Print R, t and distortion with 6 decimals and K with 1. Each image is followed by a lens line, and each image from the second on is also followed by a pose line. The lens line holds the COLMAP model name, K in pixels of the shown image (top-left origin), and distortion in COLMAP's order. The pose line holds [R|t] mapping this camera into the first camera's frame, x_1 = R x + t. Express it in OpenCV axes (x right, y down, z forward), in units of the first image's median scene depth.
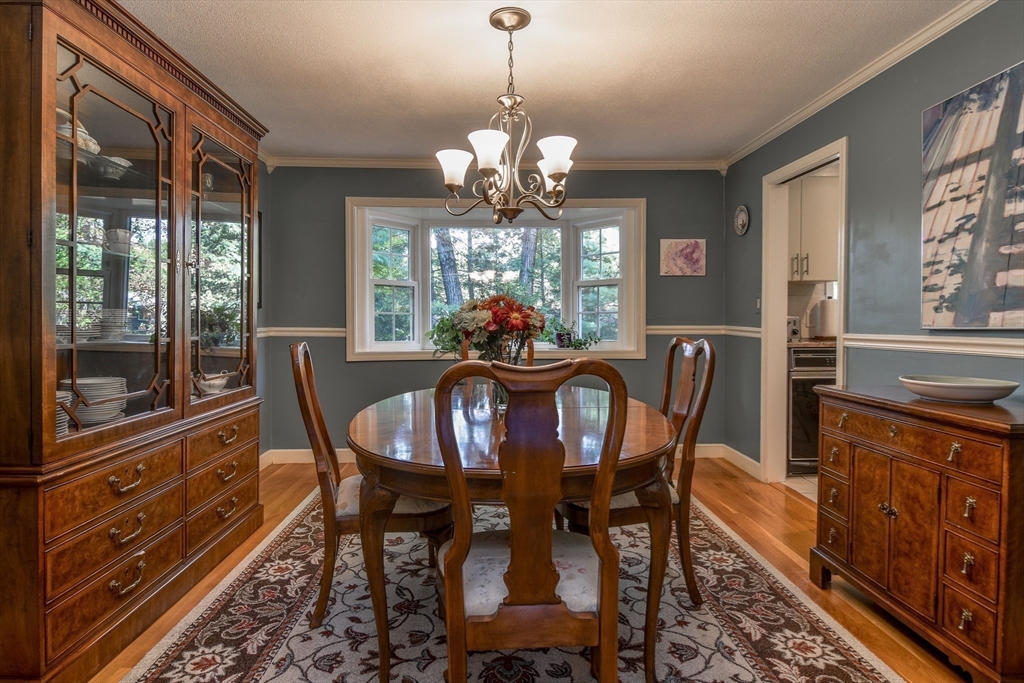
lens RADIAL K [[567.6, 0, 510.6], [0, 567.6, 335.8], [0, 0, 1]] dist [-0.007418, -0.000504]
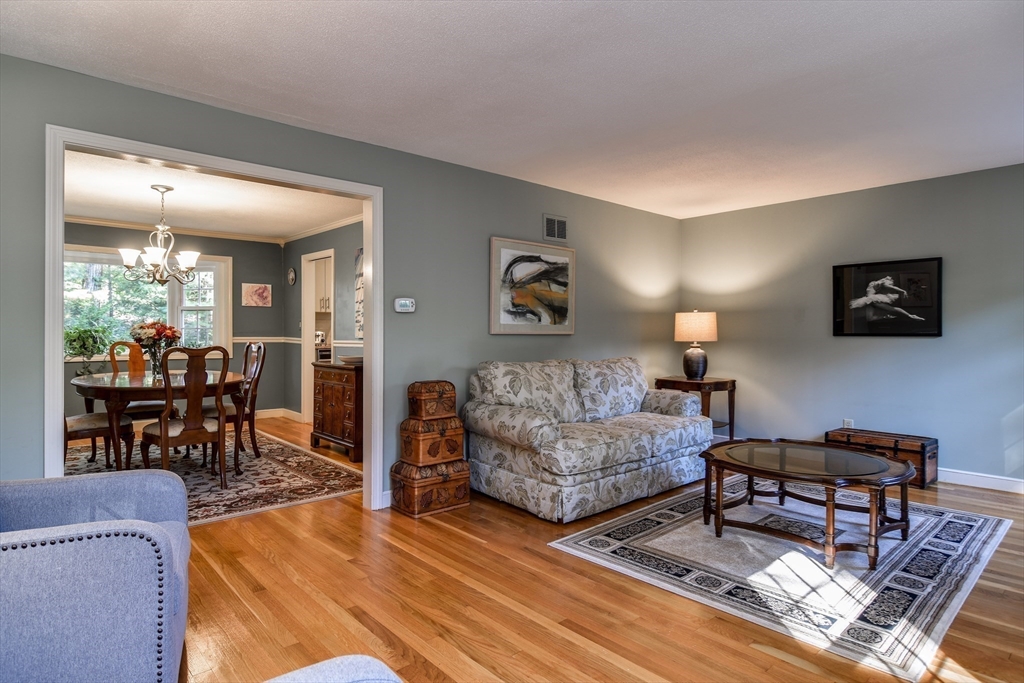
lens RADIAL K [[567.6, 0, 508.9], [0, 567.6, 337.5], [0, 0, 1]] dist [-0.007418, -0.000504]
pose [[0.770967, 0.000412, 0.636875, -0.204414], [0.011408, 0.999830, -0.014457, 0.018359], [-0.636773, 0.018411, 0.770831, -0.832854]]
